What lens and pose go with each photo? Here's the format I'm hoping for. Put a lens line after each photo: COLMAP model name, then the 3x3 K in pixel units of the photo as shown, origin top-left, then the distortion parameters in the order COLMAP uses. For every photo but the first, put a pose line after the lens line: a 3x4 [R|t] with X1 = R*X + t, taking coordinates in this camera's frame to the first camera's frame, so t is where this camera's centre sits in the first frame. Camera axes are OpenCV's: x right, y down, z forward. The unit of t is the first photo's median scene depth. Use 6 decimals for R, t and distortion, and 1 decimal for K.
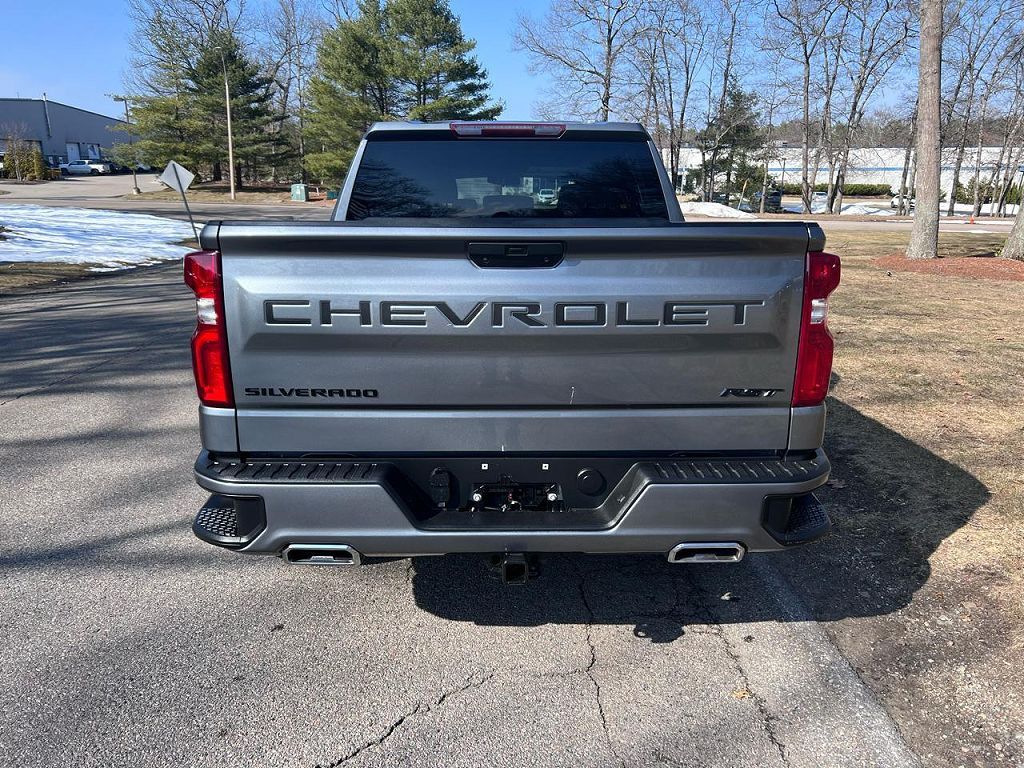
lens RADIAL K [[770.6, 0, 516.7], [0, 770.6, 386.2], [0, 0, 1]] dist [0.049012, -0.060856]
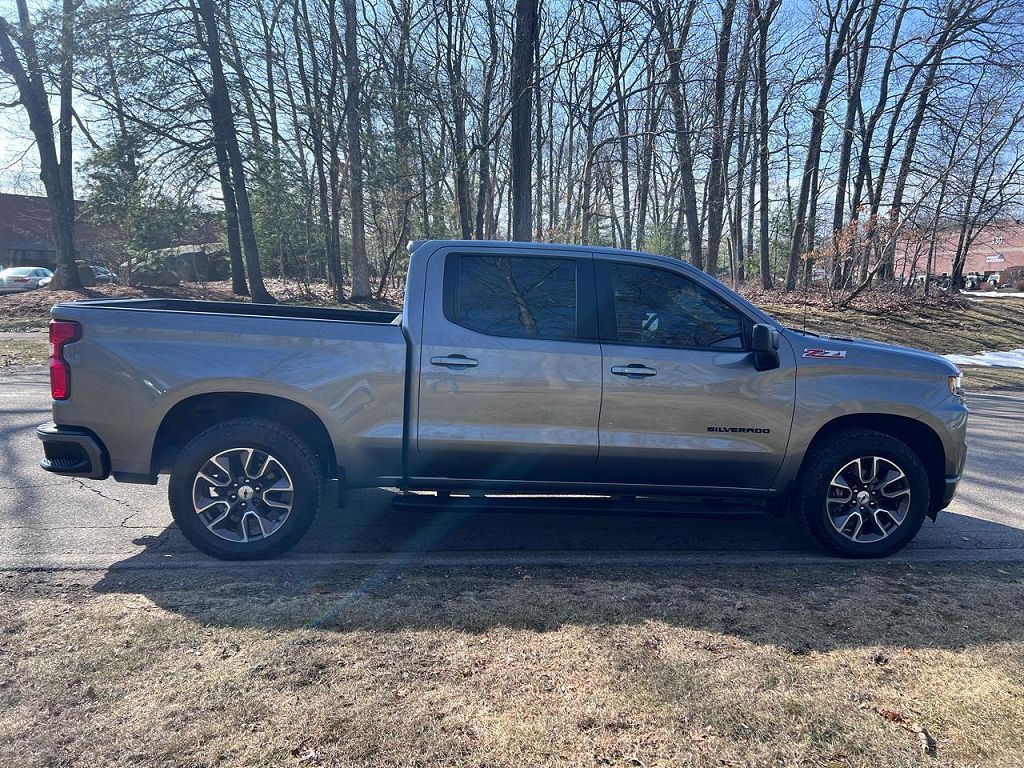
lens RADIAL K [[769.7, 0, 507.2], [0, 769.7, 378.5], [0, 0, 1]] dist [0.053202, -0.065053]
pose [[0.078178, 0.114320, -0.990363, 0.101335], [-0.259377, 0.961525, 0.090516, -0.020896], [0.962607, 0.249801, 0.104822, 0.079663]]
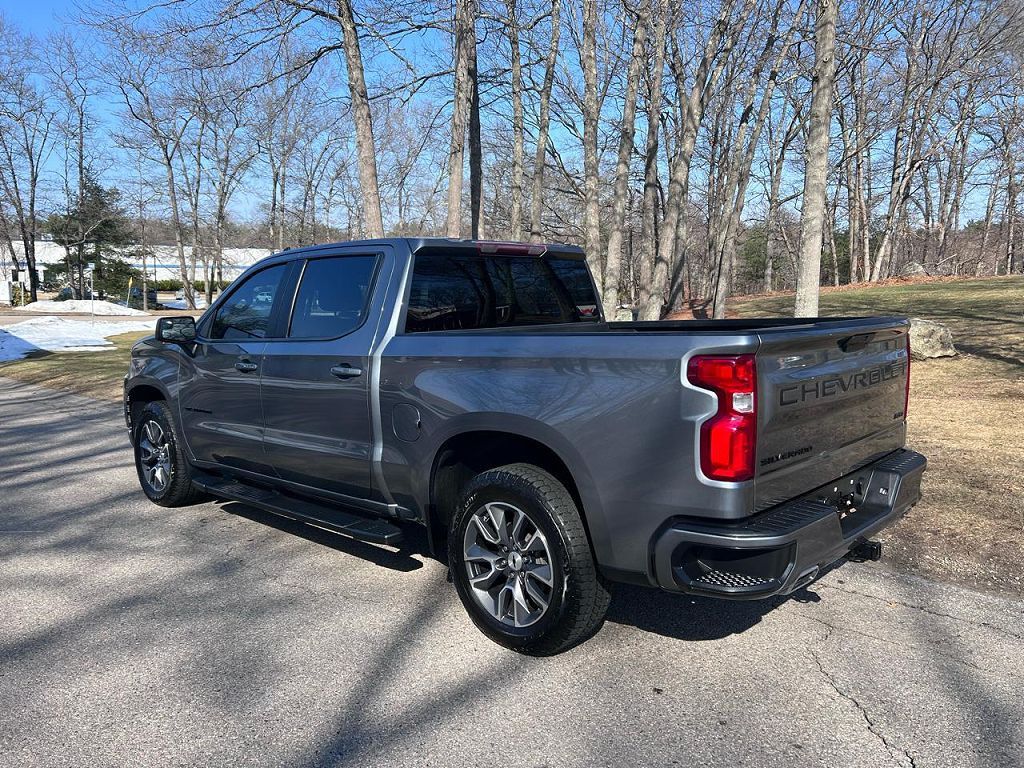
lens RADIAL K [[770.6, 0, 516.7], [0, 770.6, 386.2], [0, 0, 1]] dist [0.049012, -0.060856]
pose [[0.703216, -0.094653, 0.704647, -0.063161], [0.177453, 0.983098, -0.045035, -0.005510], [-0.688475, 0.156711, 0.708127, 0.014586]]
